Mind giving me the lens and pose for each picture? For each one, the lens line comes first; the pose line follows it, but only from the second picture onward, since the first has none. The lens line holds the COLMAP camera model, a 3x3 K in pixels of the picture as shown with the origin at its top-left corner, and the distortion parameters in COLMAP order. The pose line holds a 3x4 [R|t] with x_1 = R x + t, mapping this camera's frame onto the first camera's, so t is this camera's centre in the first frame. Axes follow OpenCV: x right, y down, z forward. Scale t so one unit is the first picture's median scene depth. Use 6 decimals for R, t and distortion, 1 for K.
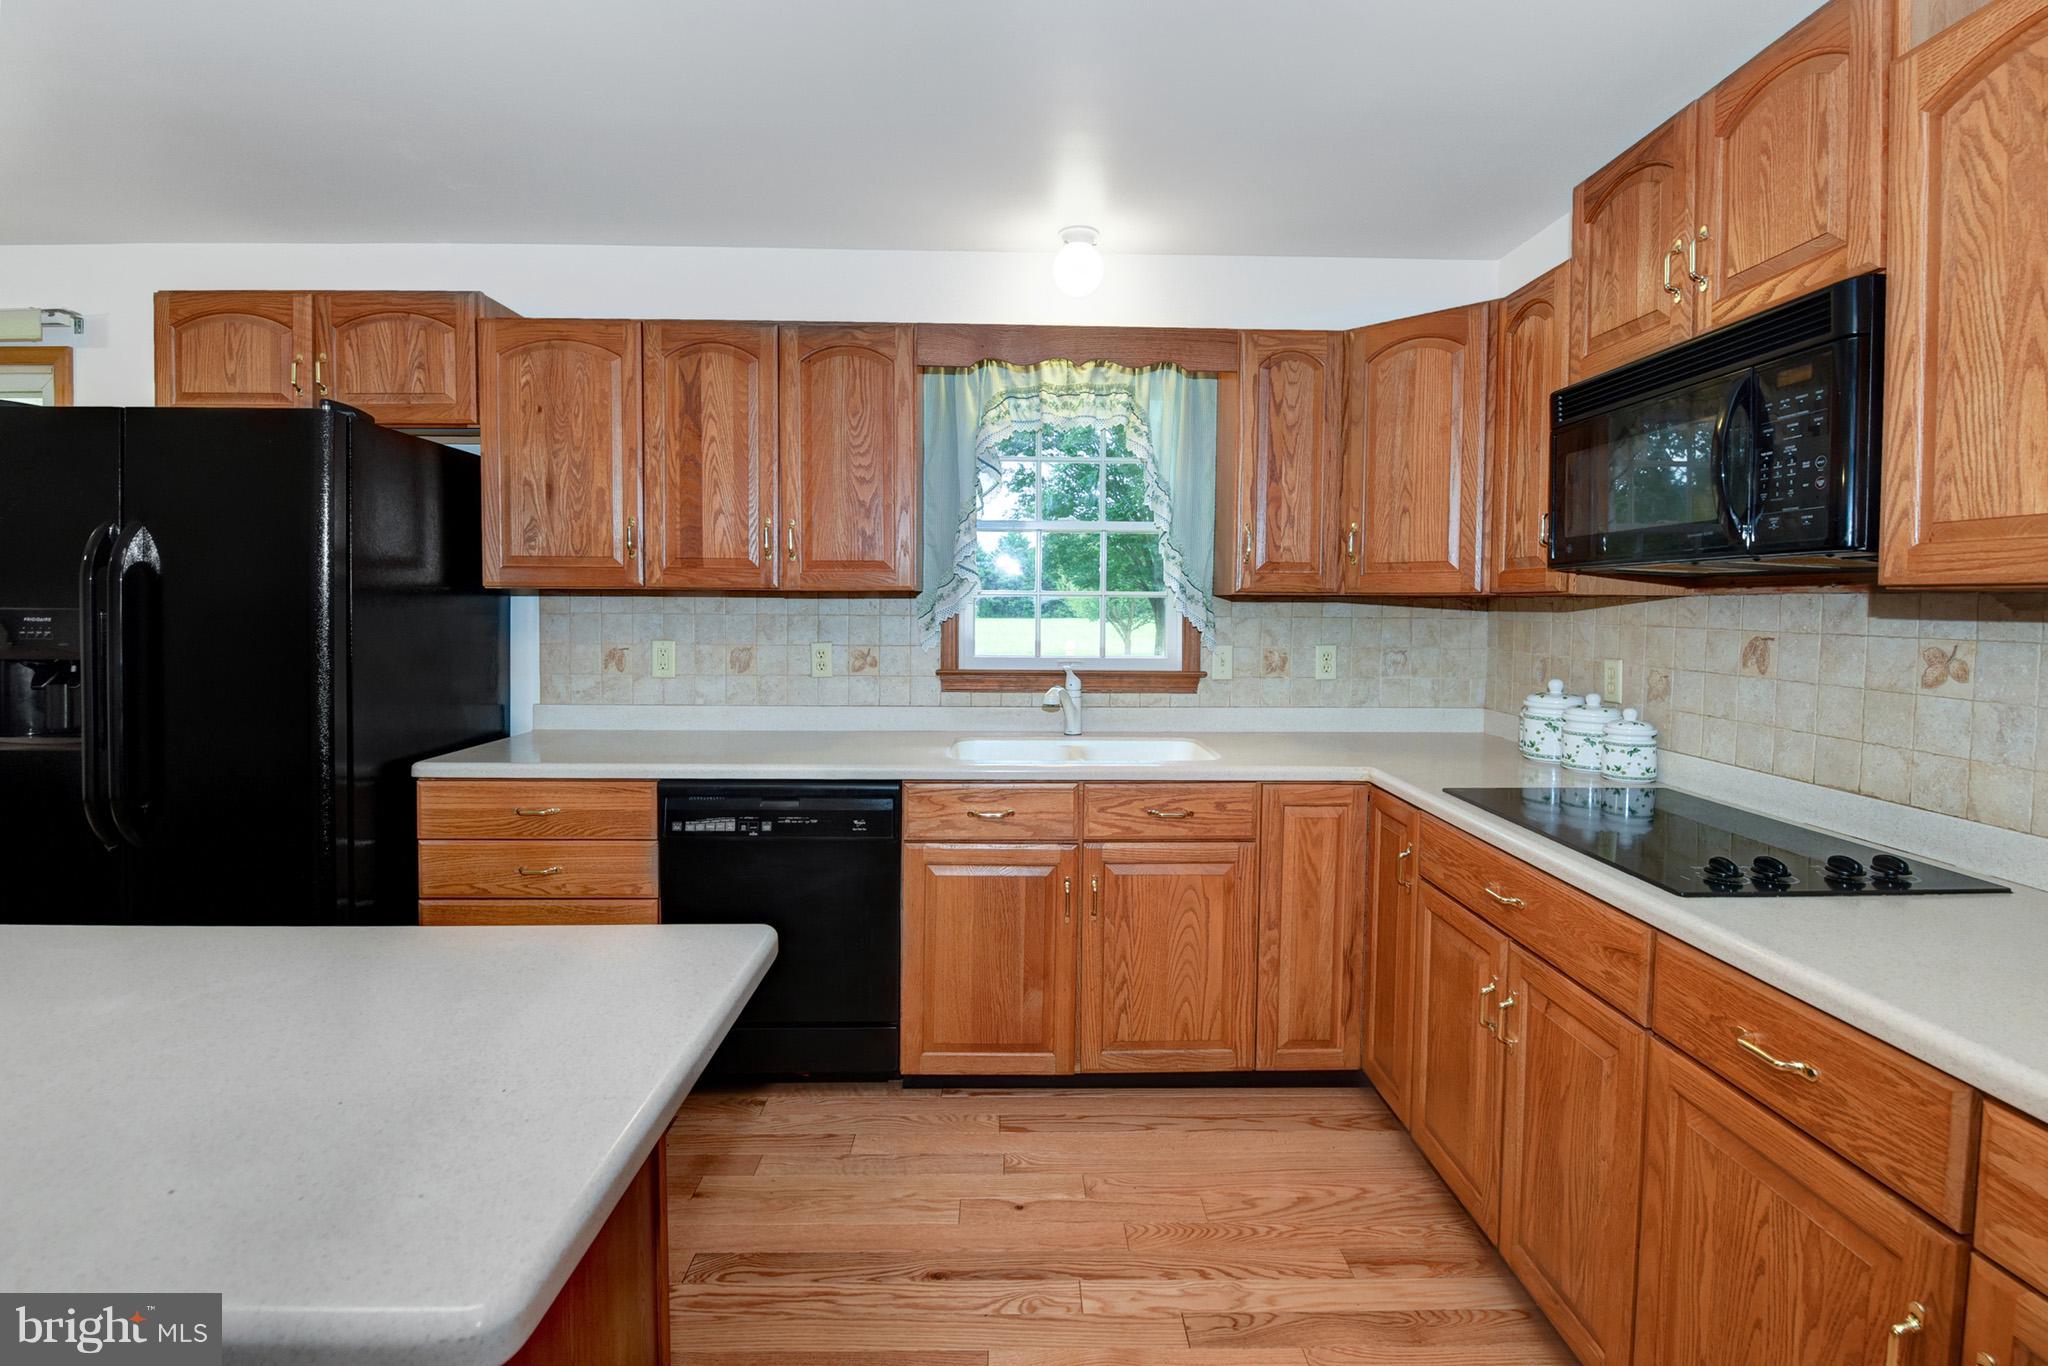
lens RADIAL K [[924.1, 0, 1010.6], [0, 924.1, 613.2], [0, 0, 1]] dist [-0.009254, 0.000159]
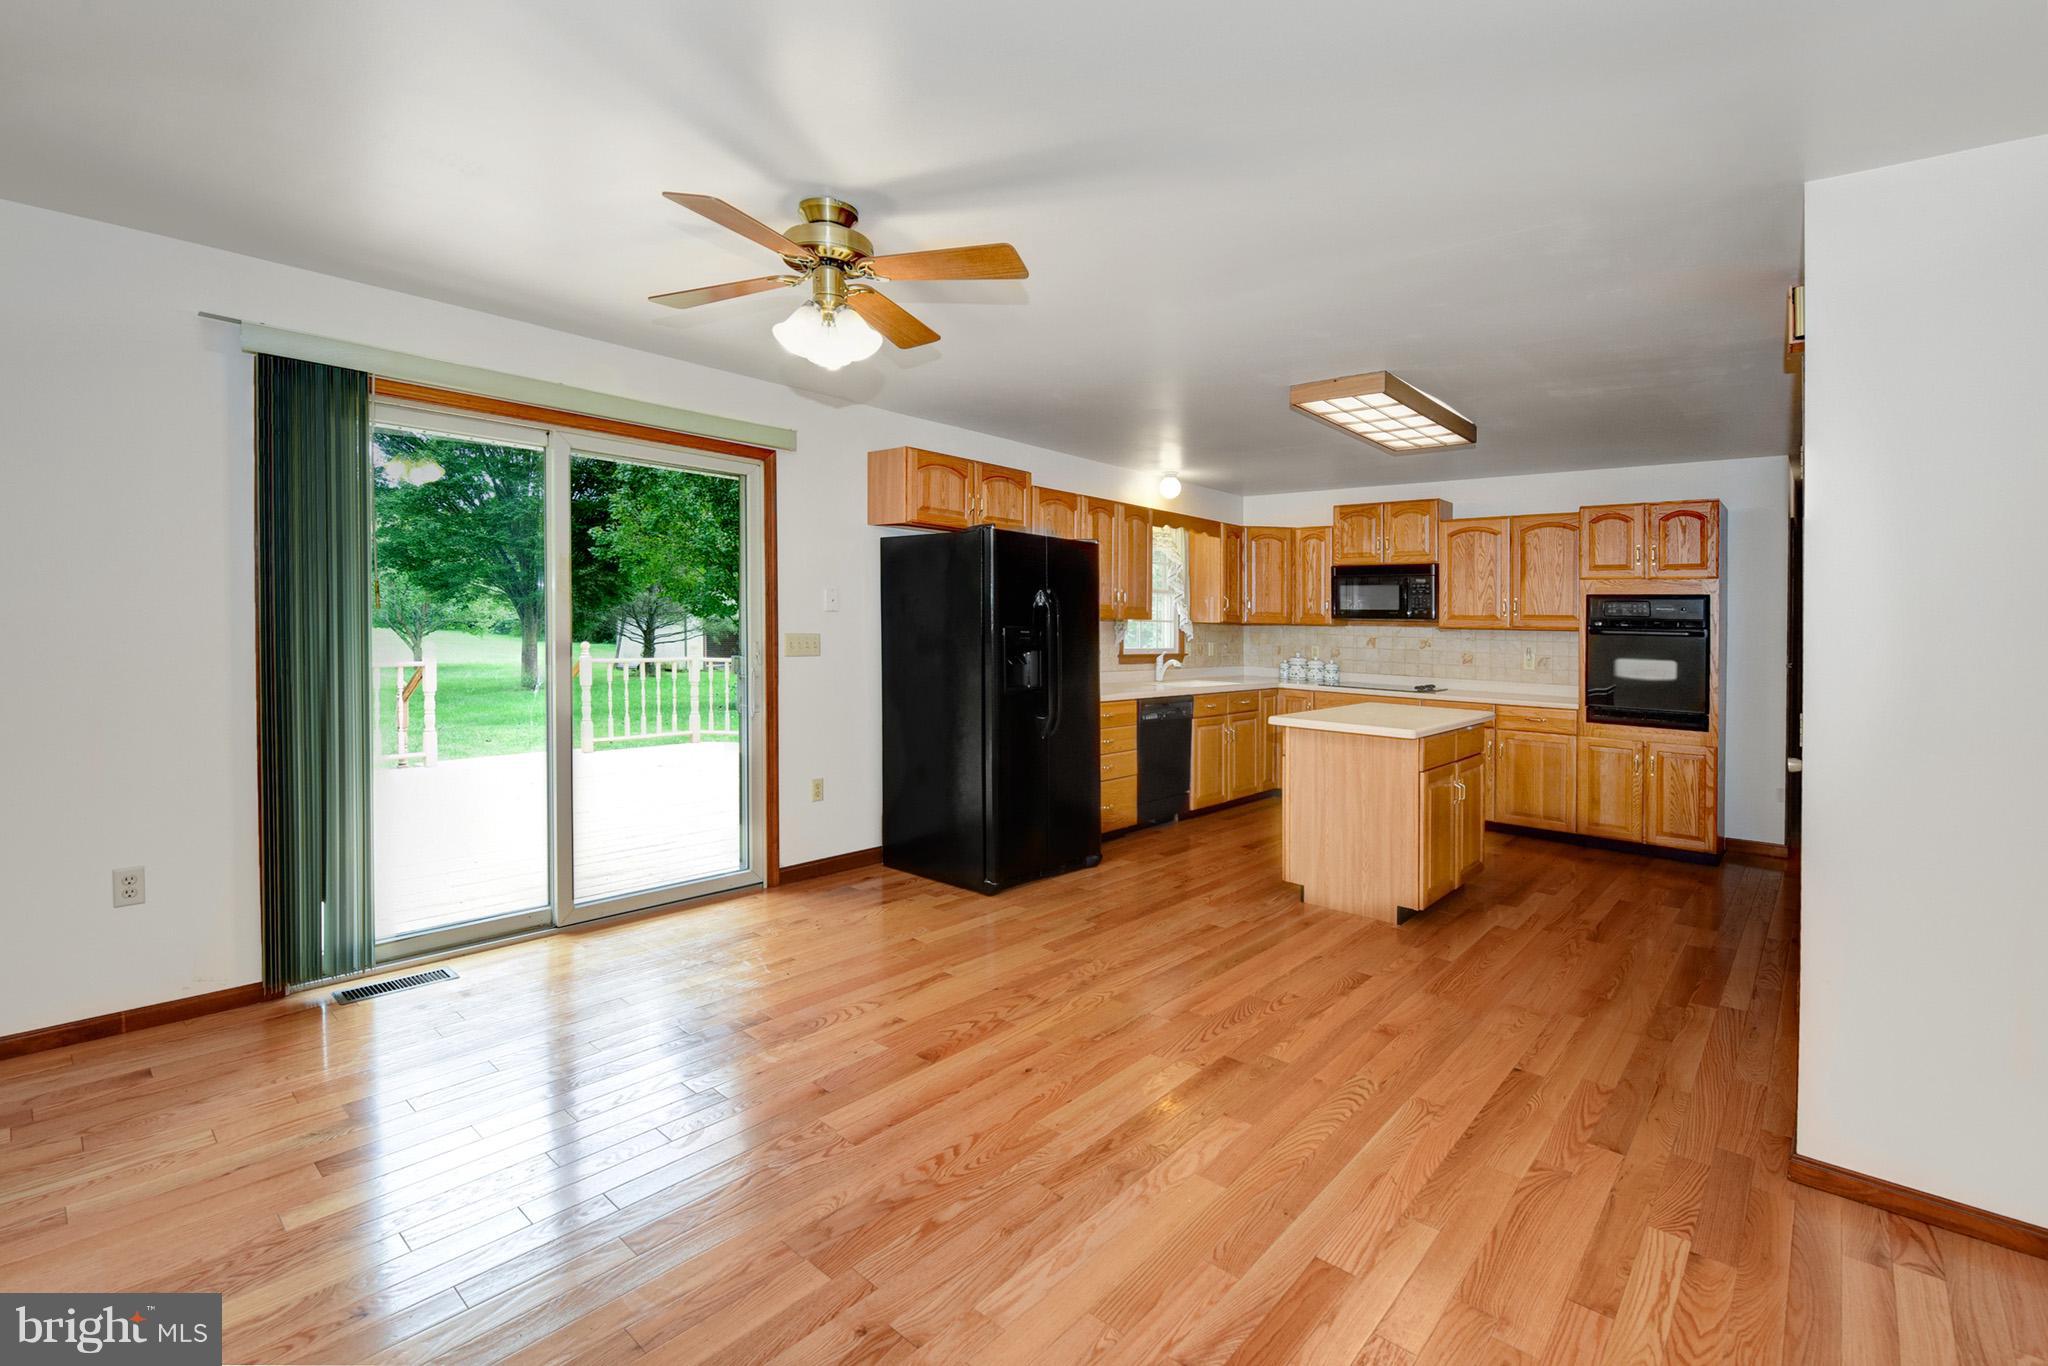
lens RADIAL K [[913.6, 0, 1016.0], [0, 913.6, 610.7], [0, 0, 1]] dist [0.016836, -0.000054]
pose [[0.687889, 0.016230, 0.725634, -2.071770], [-0.008905, 0.999863, -0.013922, -0.013517], [-0.725761, 0.003115, 0.687940, -0.367065]]
